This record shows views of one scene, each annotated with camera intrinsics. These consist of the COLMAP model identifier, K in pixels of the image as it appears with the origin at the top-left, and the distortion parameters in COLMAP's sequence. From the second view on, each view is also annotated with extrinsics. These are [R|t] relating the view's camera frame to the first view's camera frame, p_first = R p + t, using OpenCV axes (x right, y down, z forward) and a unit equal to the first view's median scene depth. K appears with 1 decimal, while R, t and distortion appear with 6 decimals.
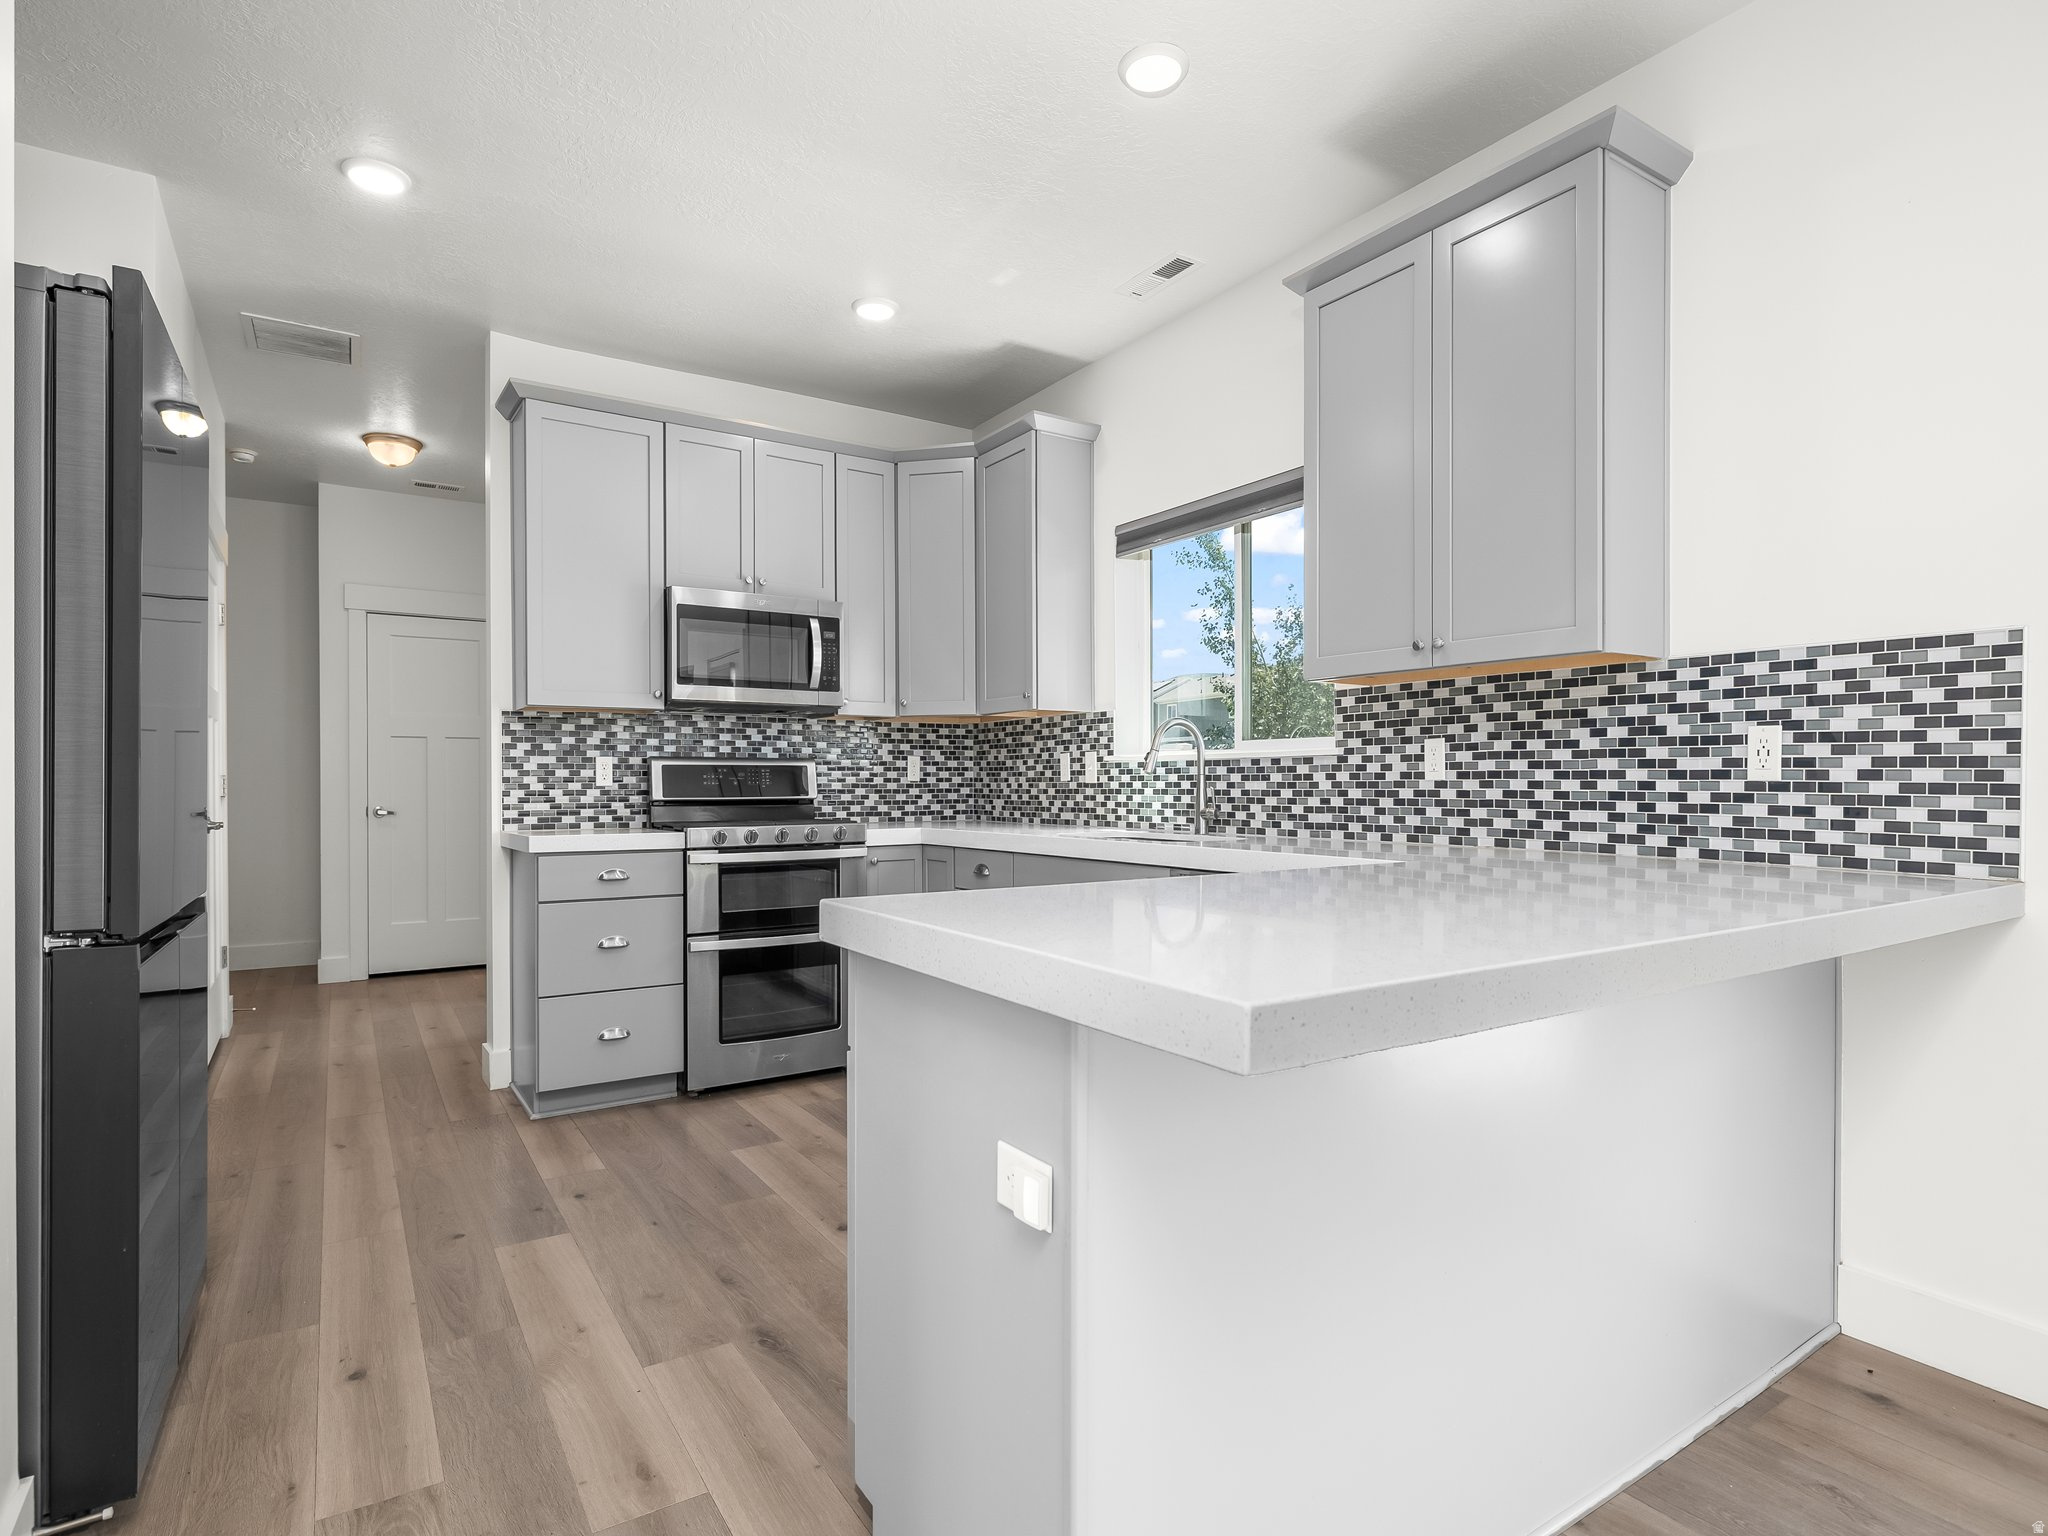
lens RADIAL K [[1056.0, 0, 1021.5], [0, 1056.0, 782.7], [0, 0, 1]] dist [0.003051, 0.000170]
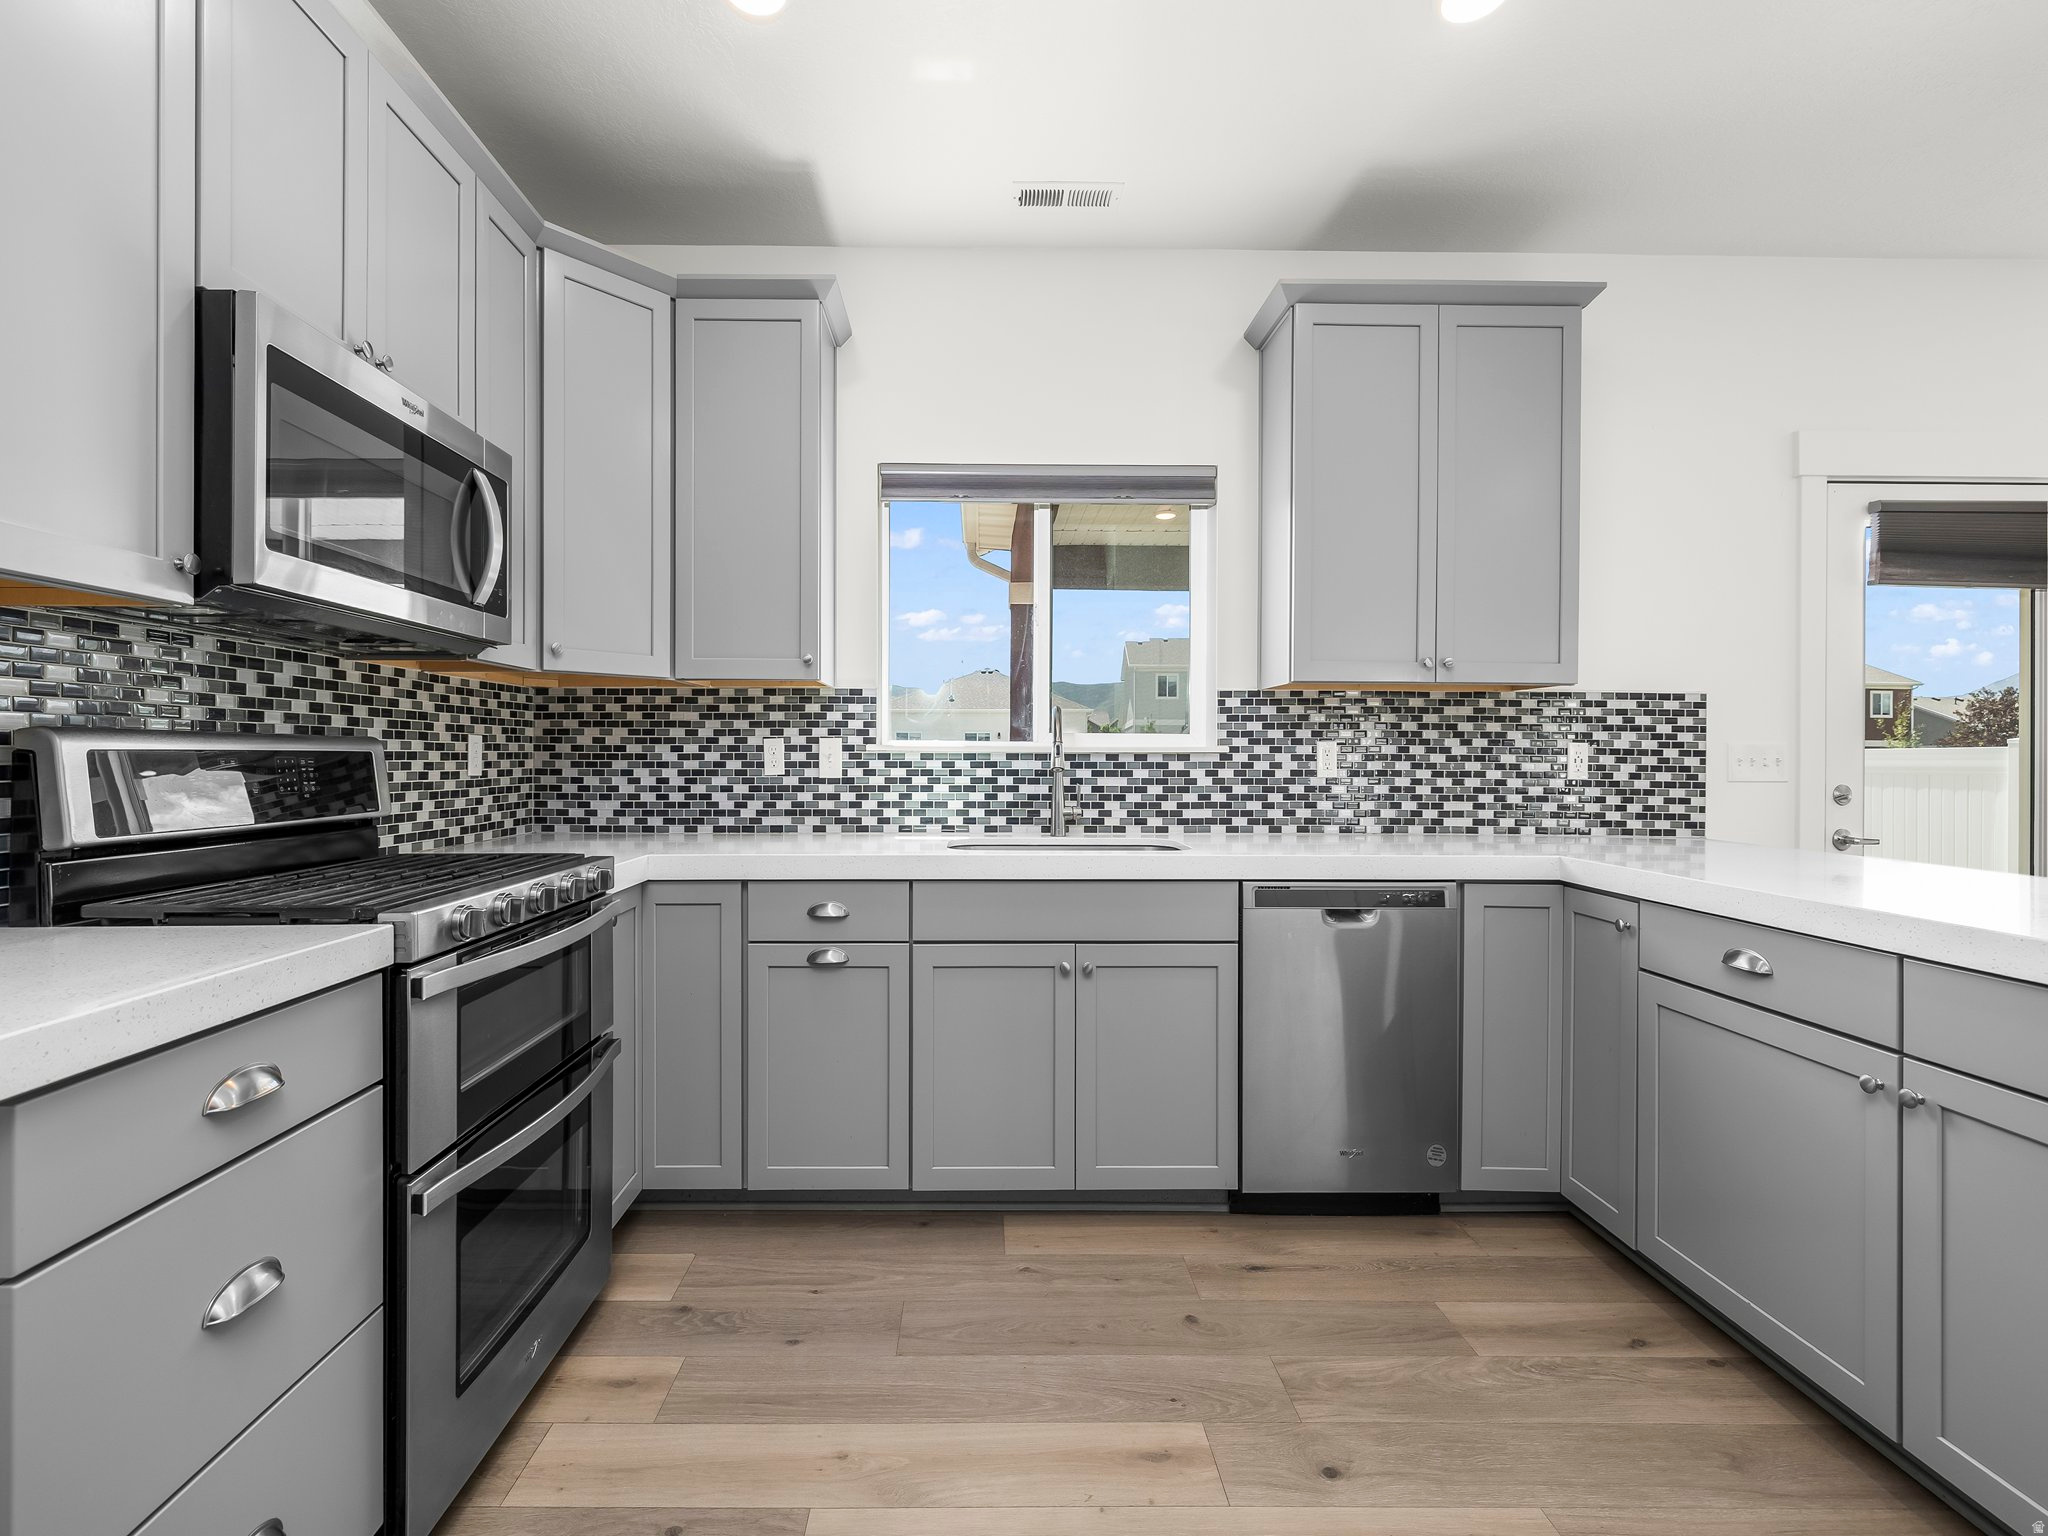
lens RADIAL K [[865.7, 0, 1018.7], [0, 865.7, 753.8], [0, 0, 1]] dist [-0.001677, -0.000144]
pose [[0.544240, 0.007062, 0.838900, -0.511133], [-0.004726, 0.999975, -0.005351, -0.019052], [-0.838916, -0.001052, 0.544260, 0.681111]]
